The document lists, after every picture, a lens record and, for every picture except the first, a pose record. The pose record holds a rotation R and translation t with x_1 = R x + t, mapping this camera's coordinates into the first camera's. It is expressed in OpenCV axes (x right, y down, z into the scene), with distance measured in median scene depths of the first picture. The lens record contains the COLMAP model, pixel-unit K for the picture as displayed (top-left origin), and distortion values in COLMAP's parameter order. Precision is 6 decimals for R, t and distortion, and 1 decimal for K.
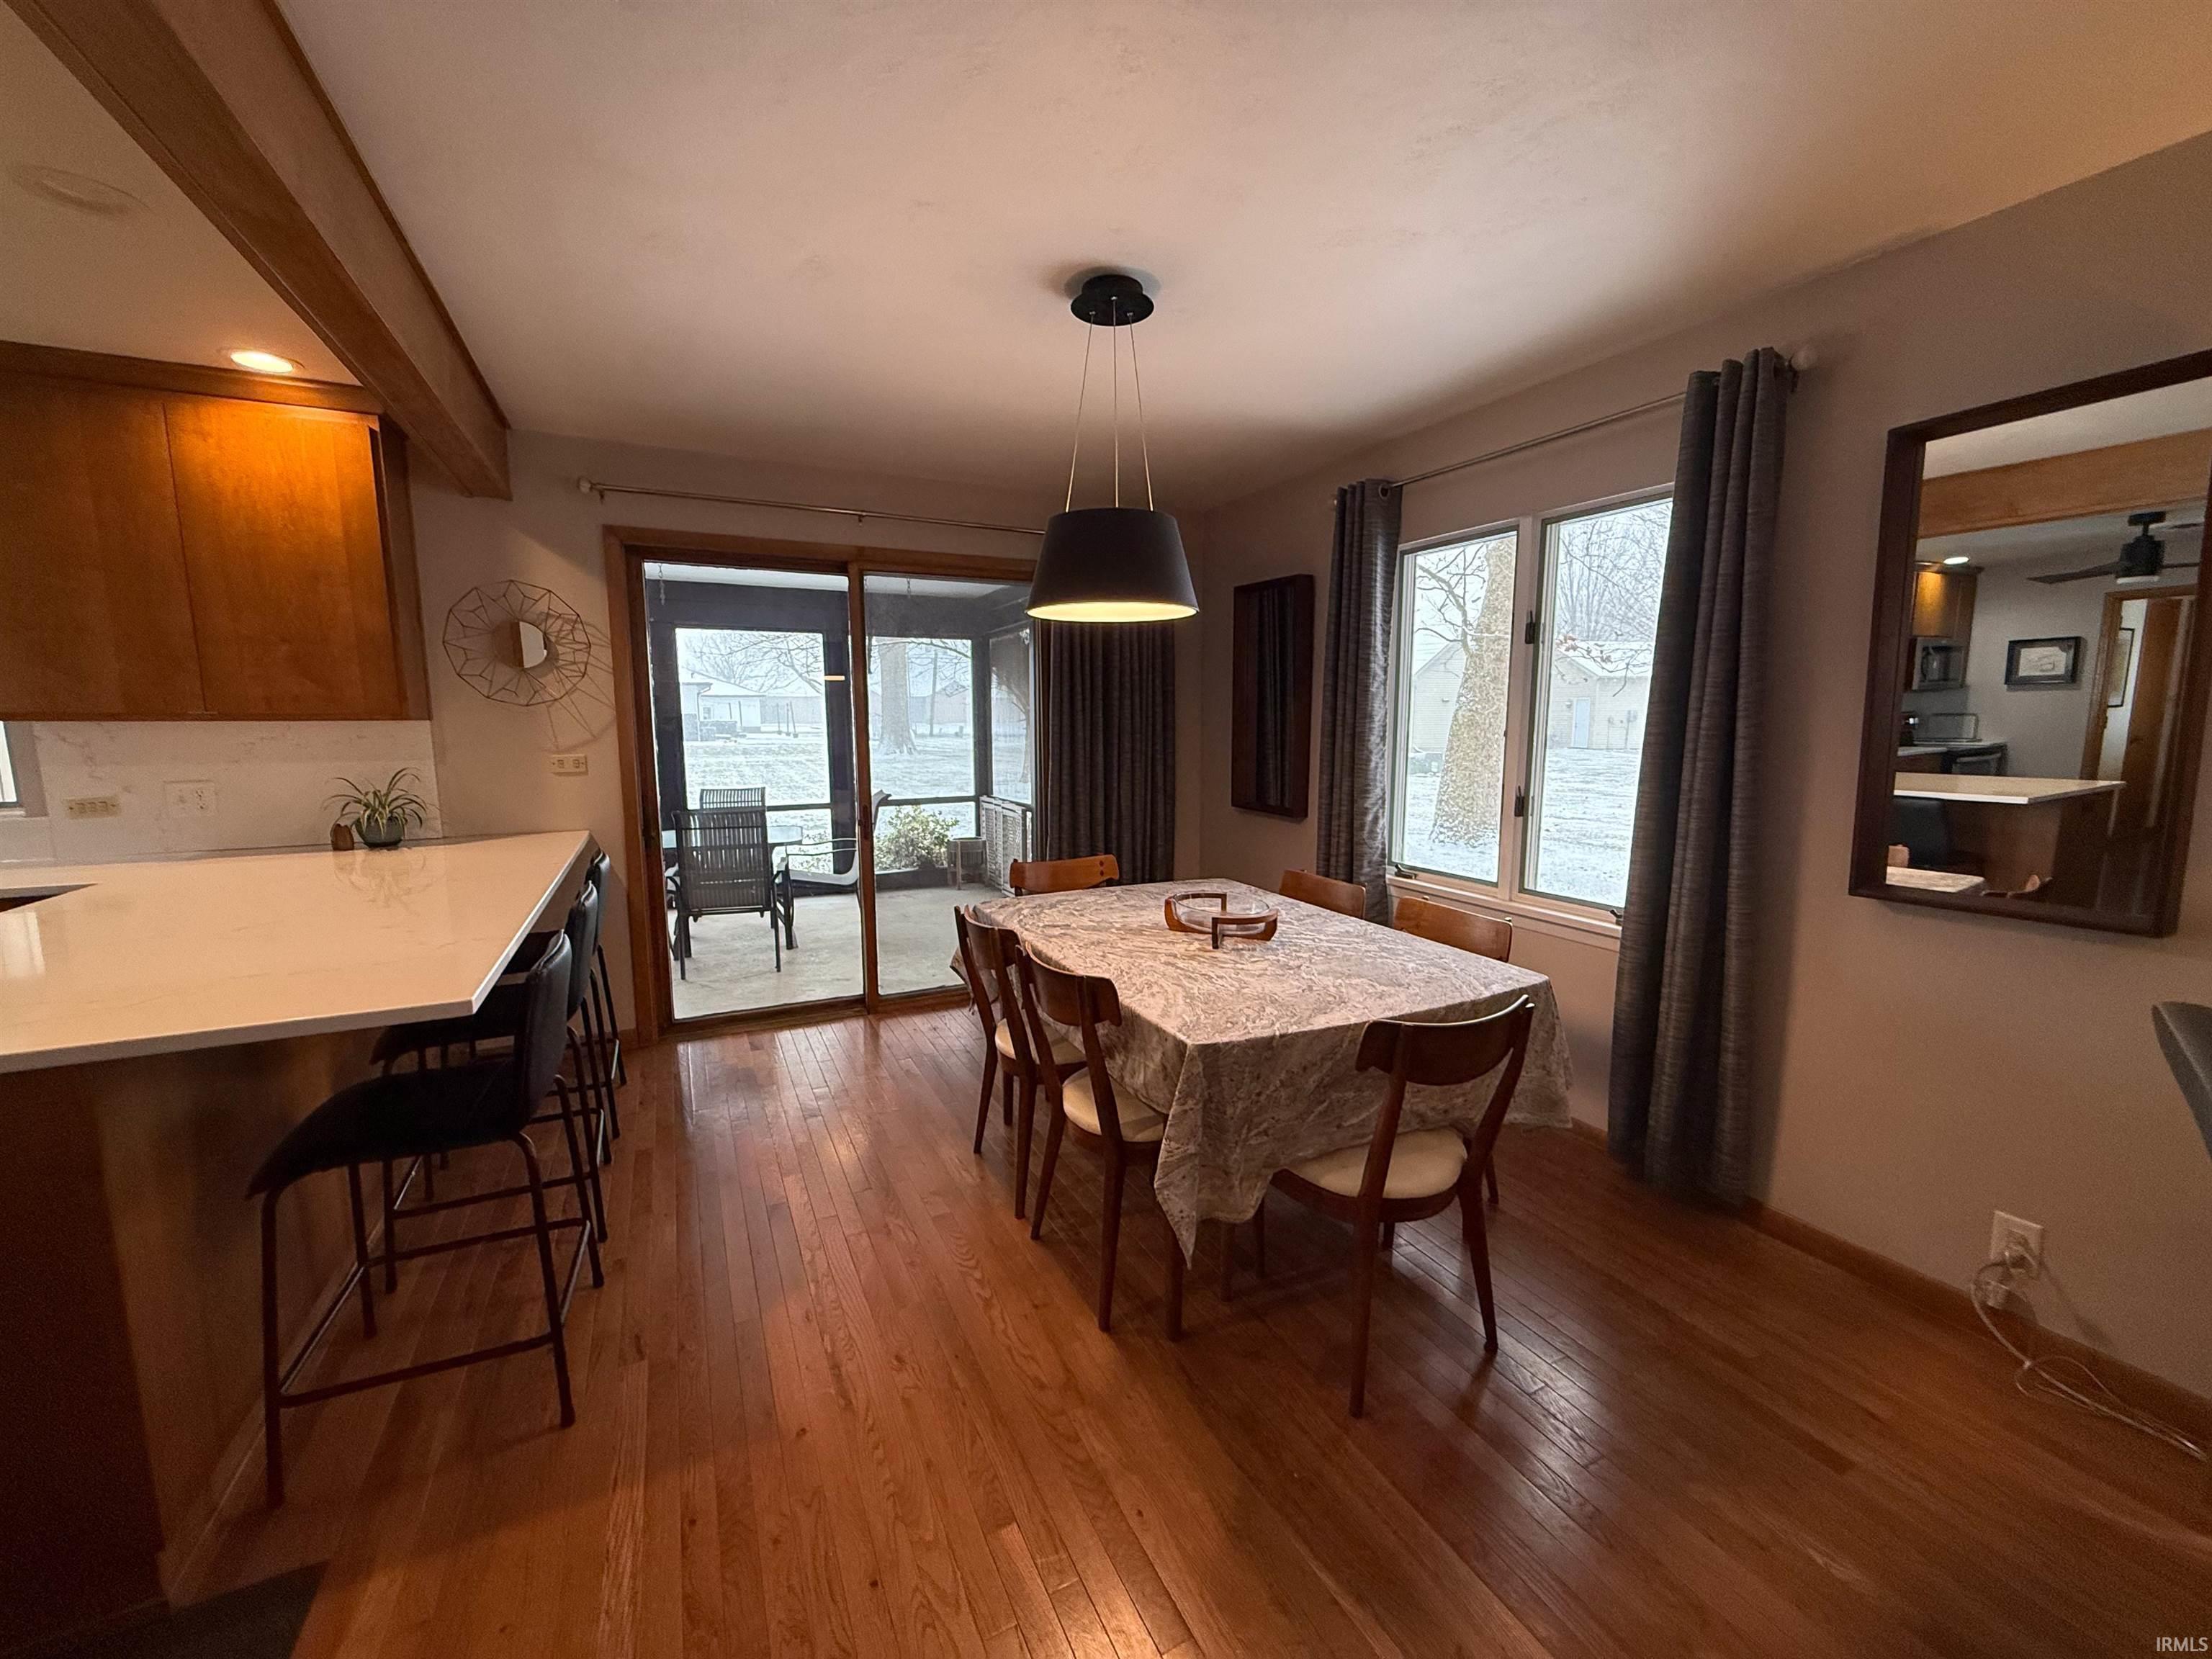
lens RADIAL K [[878.4, 0, 1104.7], [0, 878.4, 836.1], [0, 0, 1]] dist [0.000799, -0.000132]
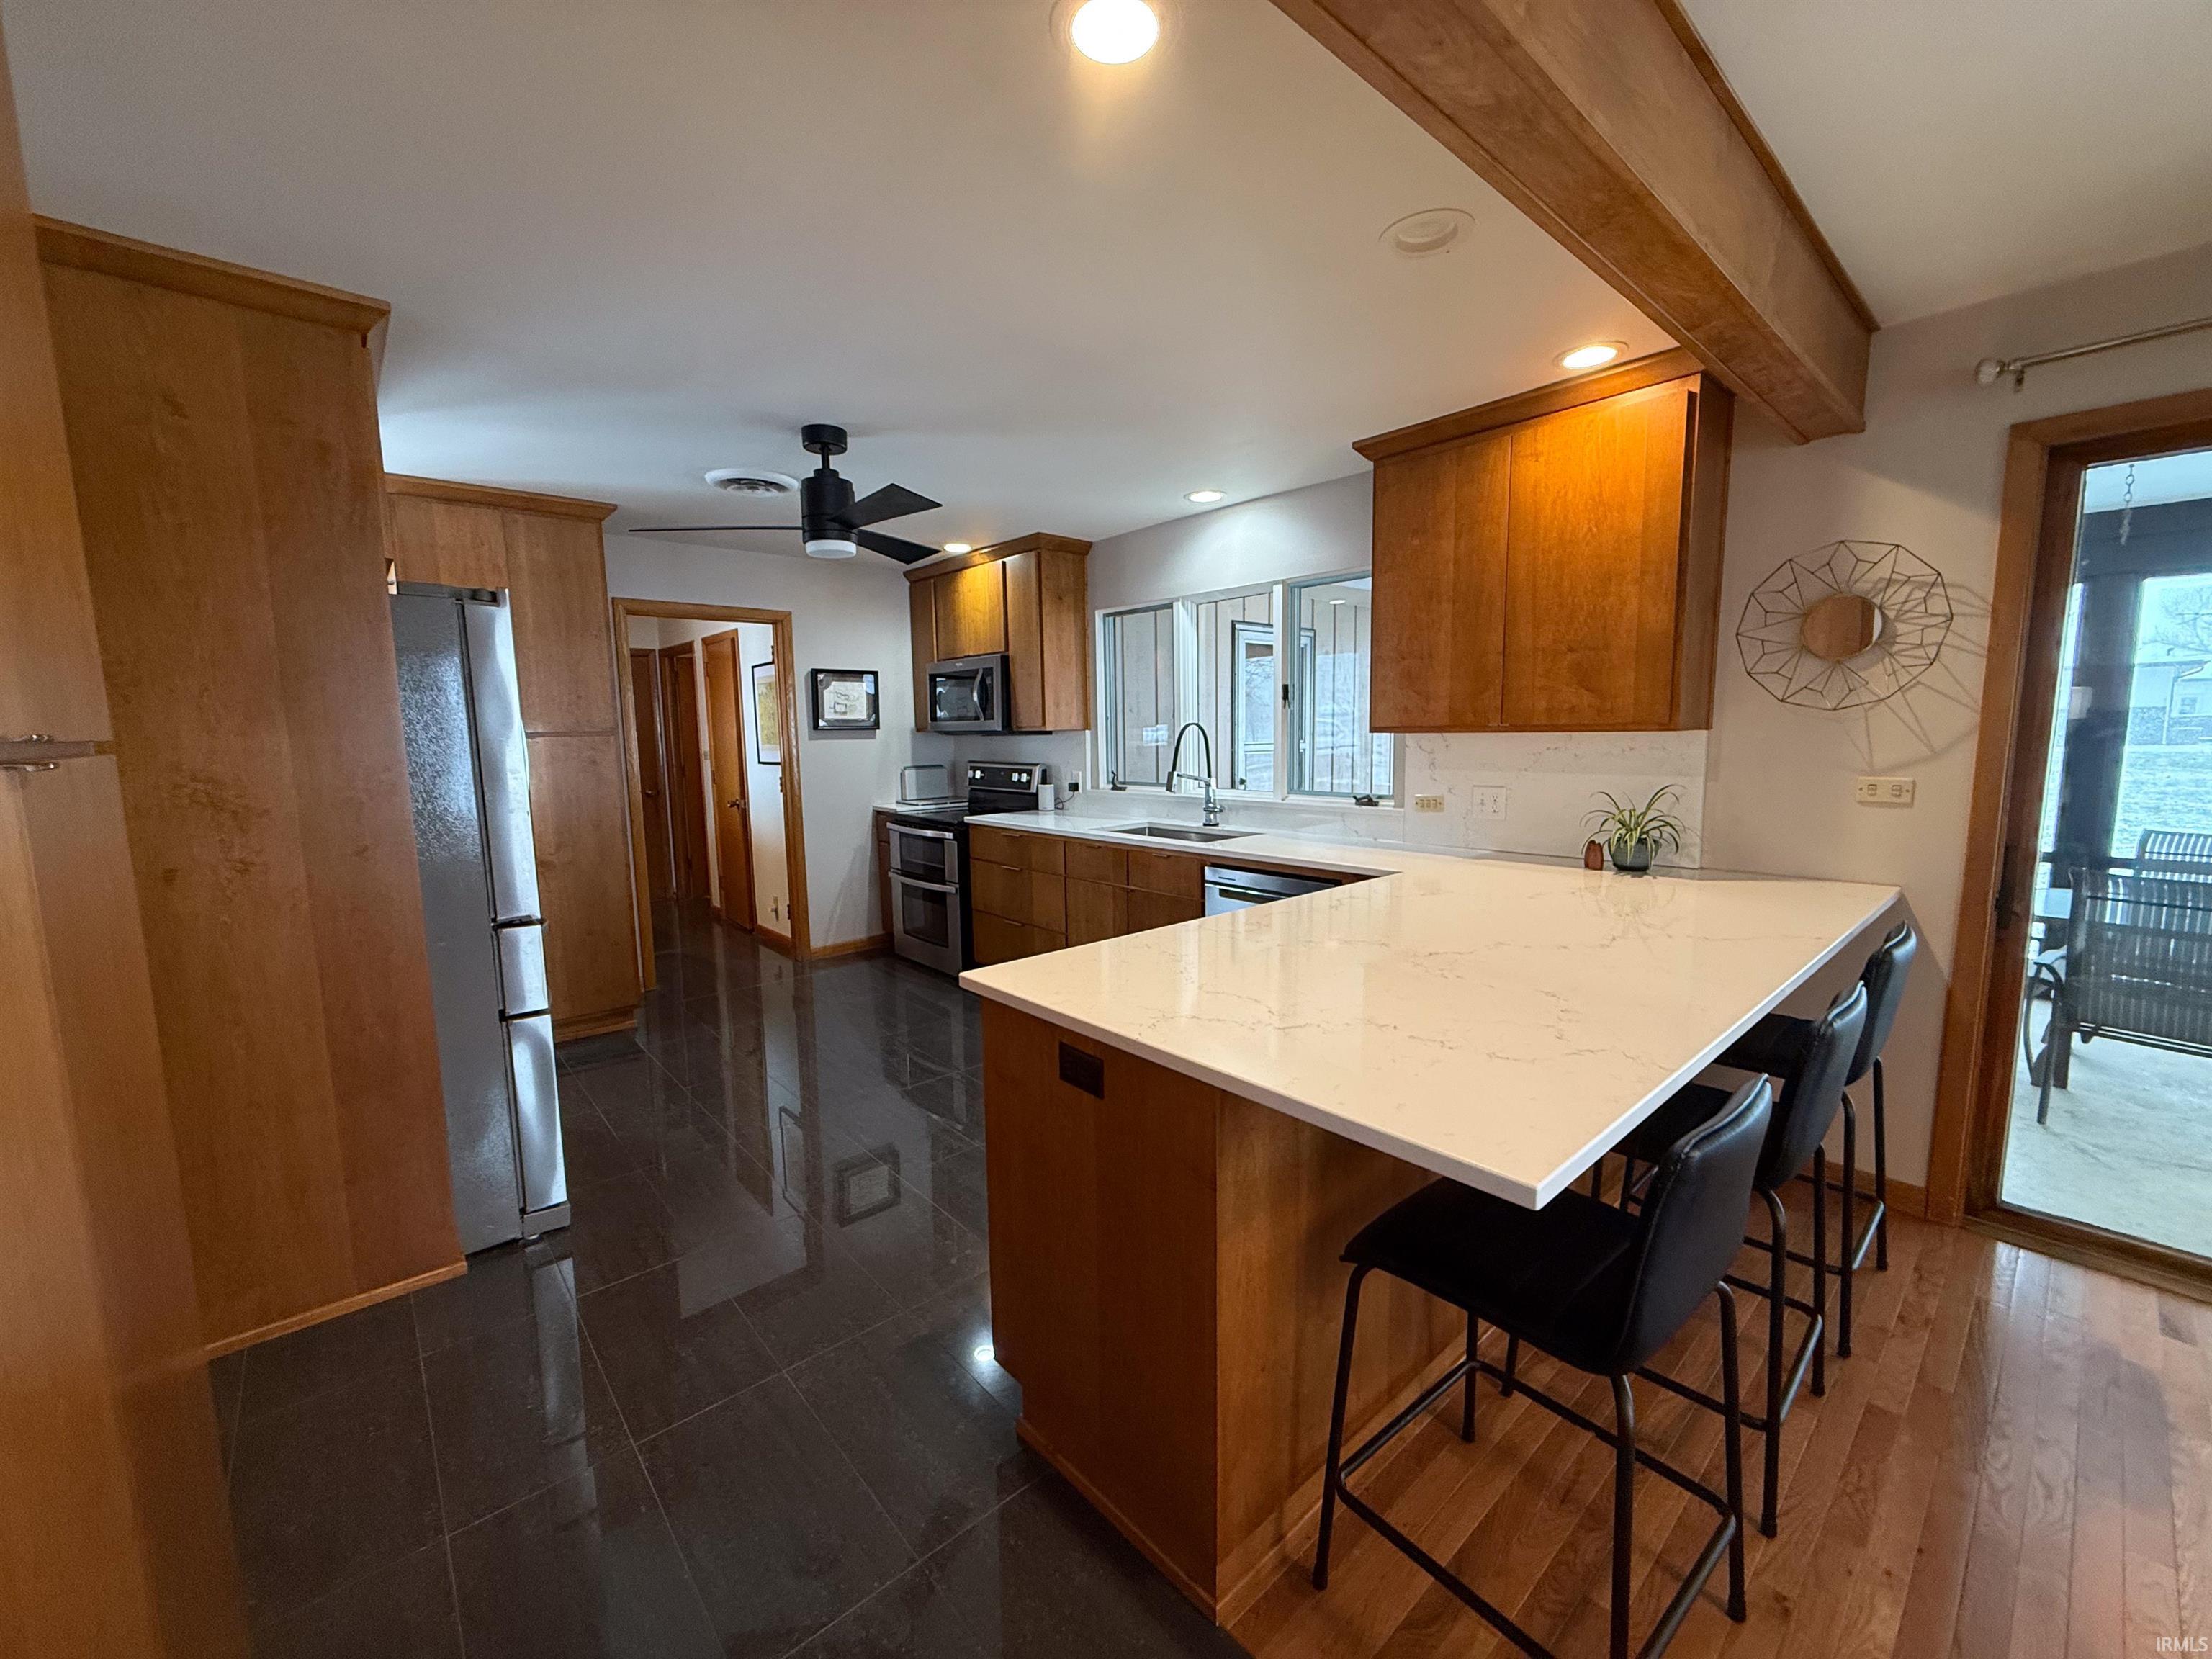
lens RADIAL K [[878.4, 0, 1104.7], [0, 878.4, 836.1], [0, 0, 1]] dist [0.000799, -0.000132]
pose [[0.261817, 0.114200, -0.958337, -0.103643], [-0.114123, 0.989671, 0.086756, -0.040082], [0.958347, 0.086654, 0.272145, 0.236337]]
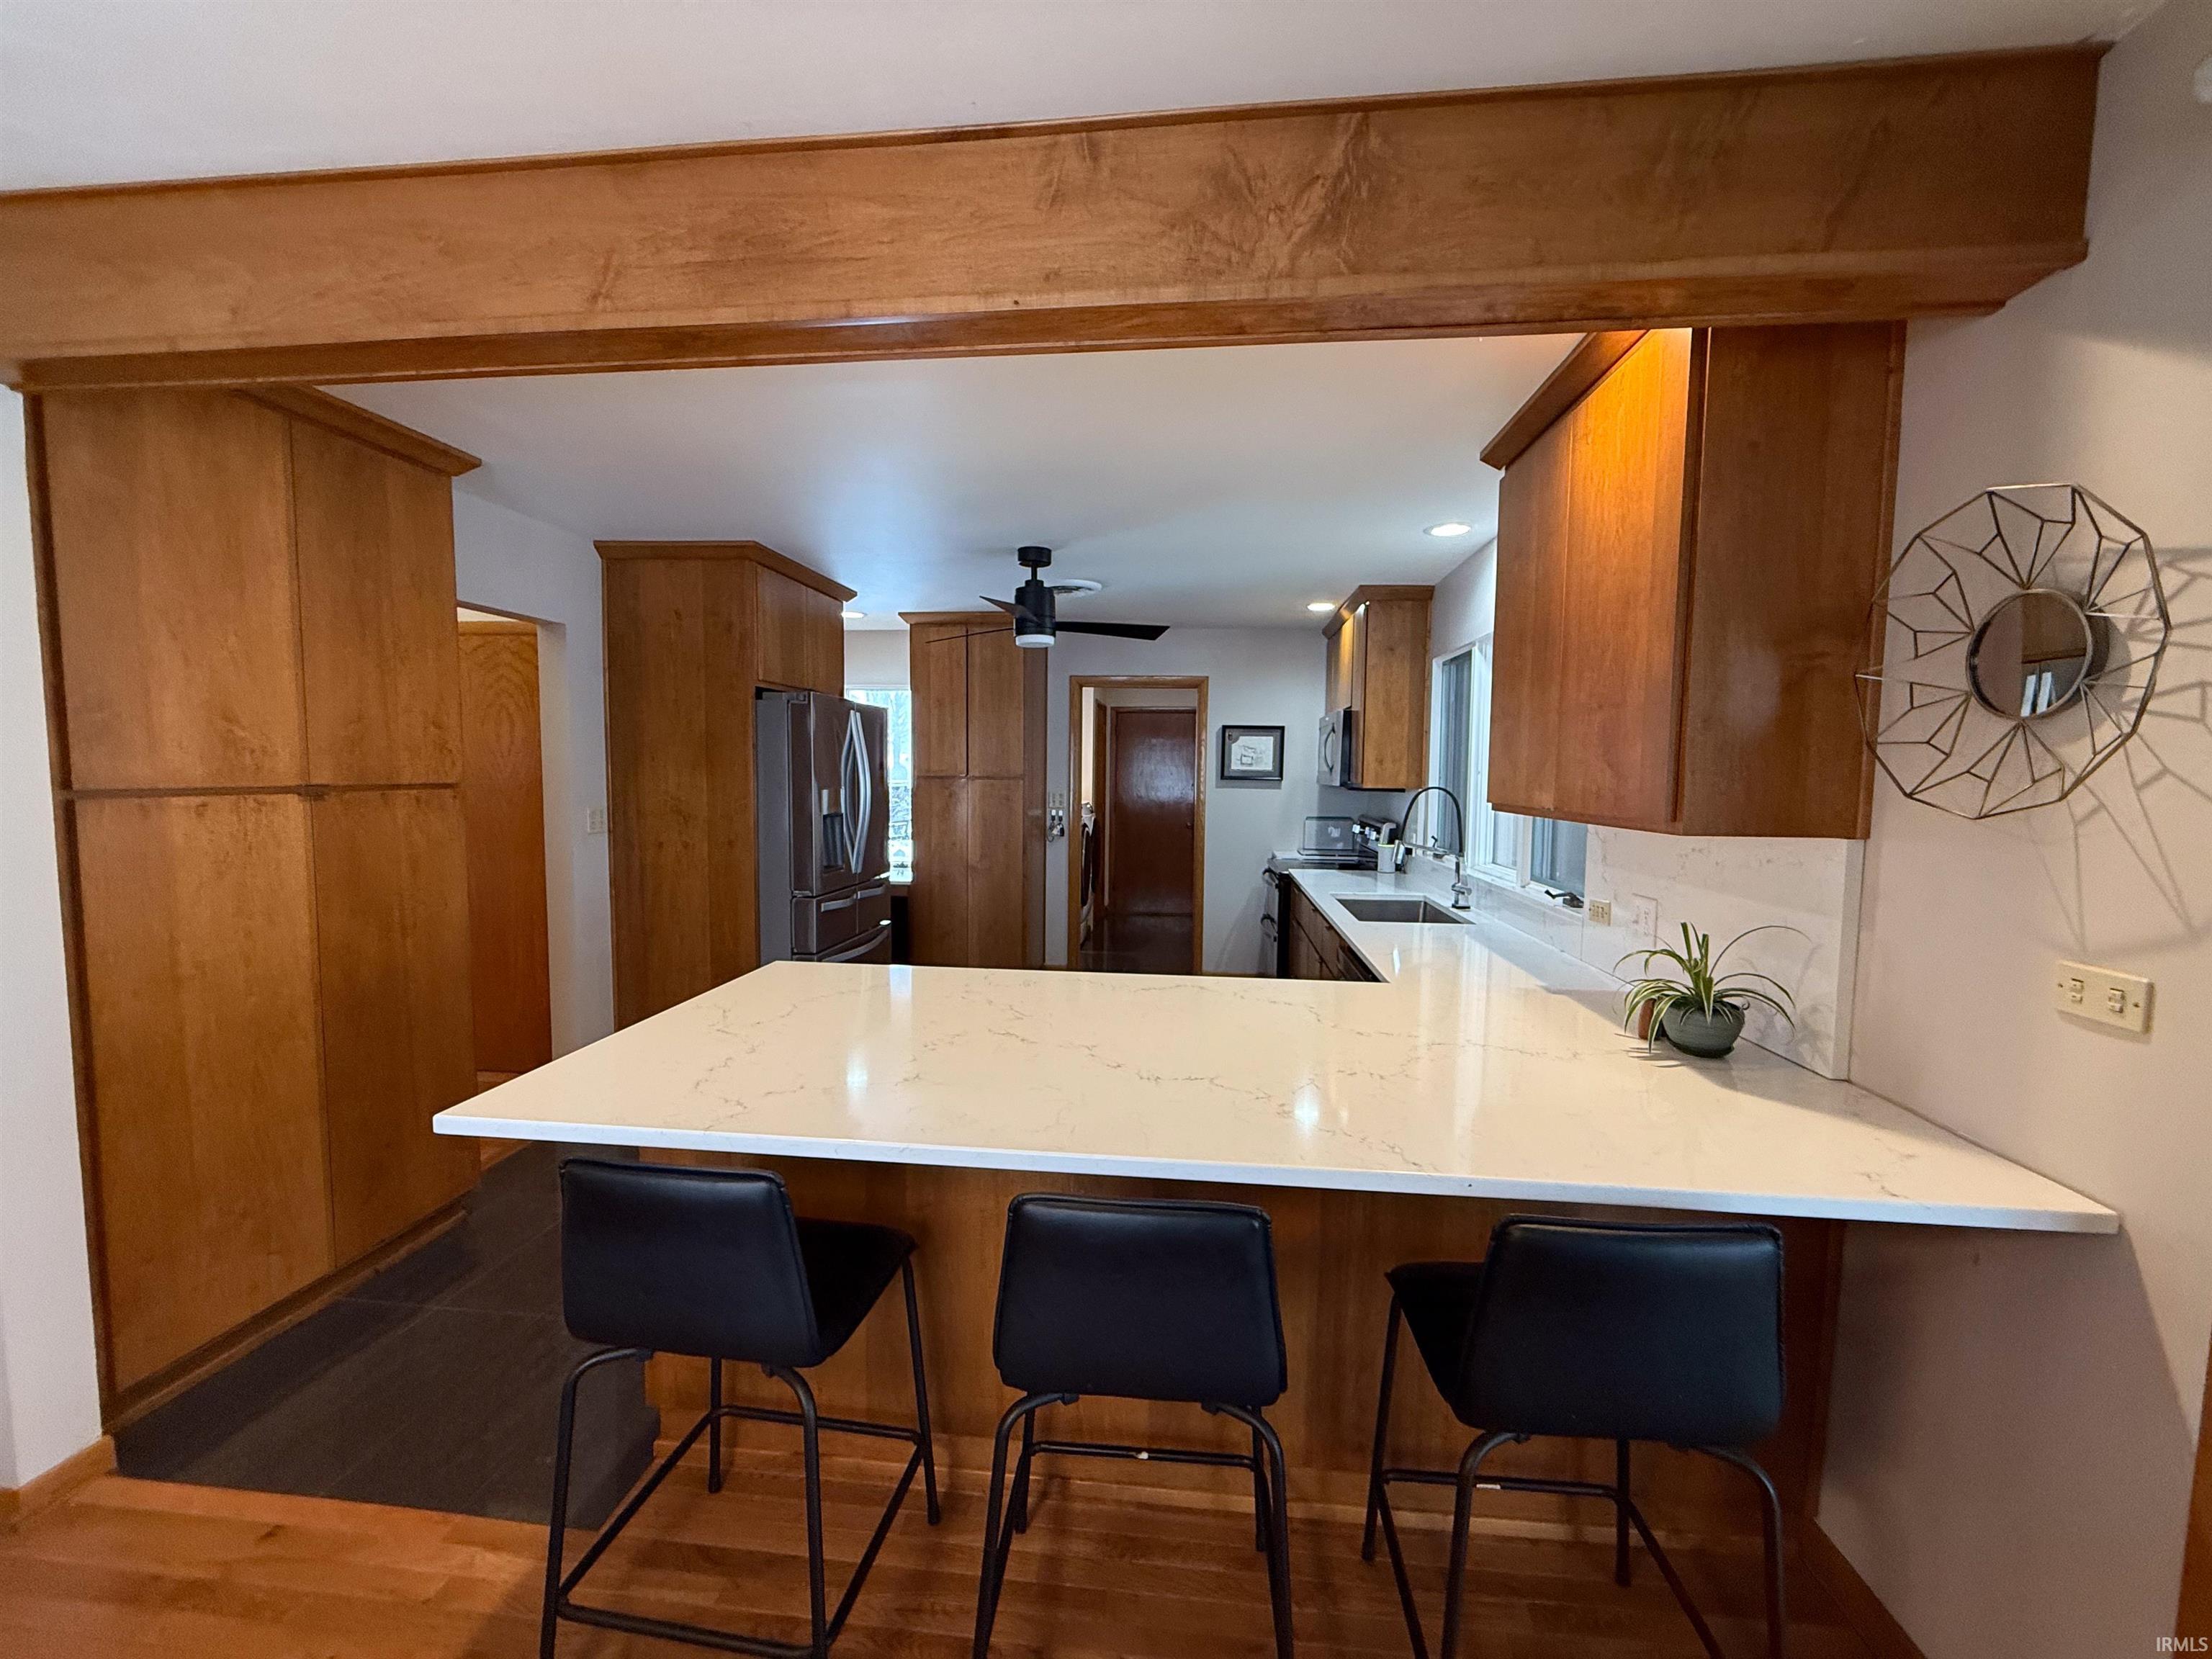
lens RADIAL K [[878.4, 0, 1104.7], [0, 878.4, 836.1], [0, 0, 1]] dist [0.000799, -0.000132]
pose [[-0.534606, 0.056987, -0.843178, -0.150758], [-0.126088, 0.981178, 0.146259, -0.161362], [0.835642, 0.184505, -0.517358, 0.959450]]
